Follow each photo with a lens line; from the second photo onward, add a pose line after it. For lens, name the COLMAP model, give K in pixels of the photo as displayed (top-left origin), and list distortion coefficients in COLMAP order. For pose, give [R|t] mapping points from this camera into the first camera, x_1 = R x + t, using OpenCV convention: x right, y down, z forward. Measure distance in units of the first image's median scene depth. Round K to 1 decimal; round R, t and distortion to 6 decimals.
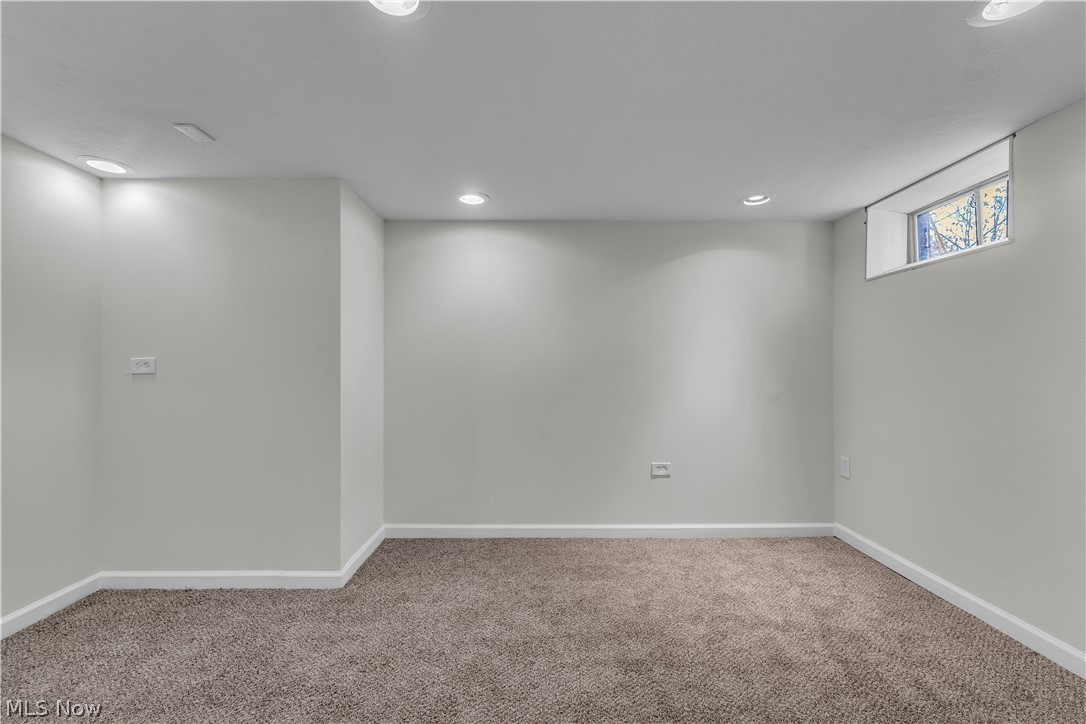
lens RADIAL K [[443.5, 0, 546.9], [0, 443.5, 361.3], [0, 0, 1]] dist [0.000489, -0.001084]
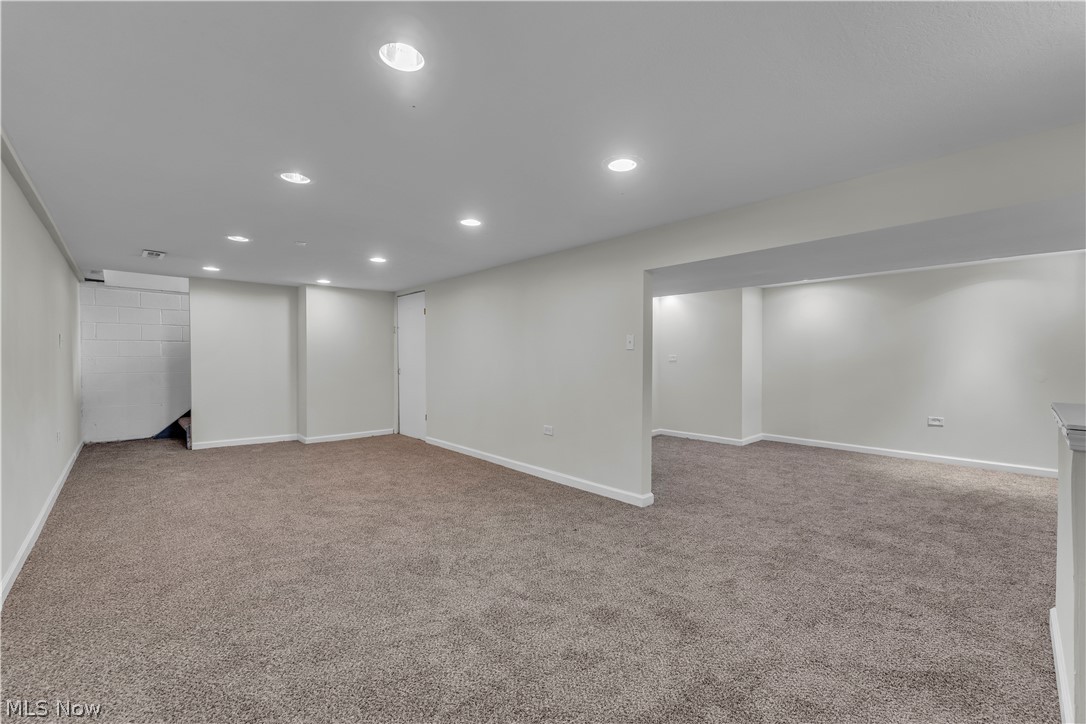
lens RADIAL K [[443.5, 0, 548.5], [0, 443.5, 357.3], [0, 0, 1]] dist [0.000489, -0.001084]
pose [[0.663887, 0.000795, -0.747833, 0.532526], [0.006343, 0.999957, 0.006693, -0.014011], [0.747806, -0.009187, 0.663853, -1.161501]]
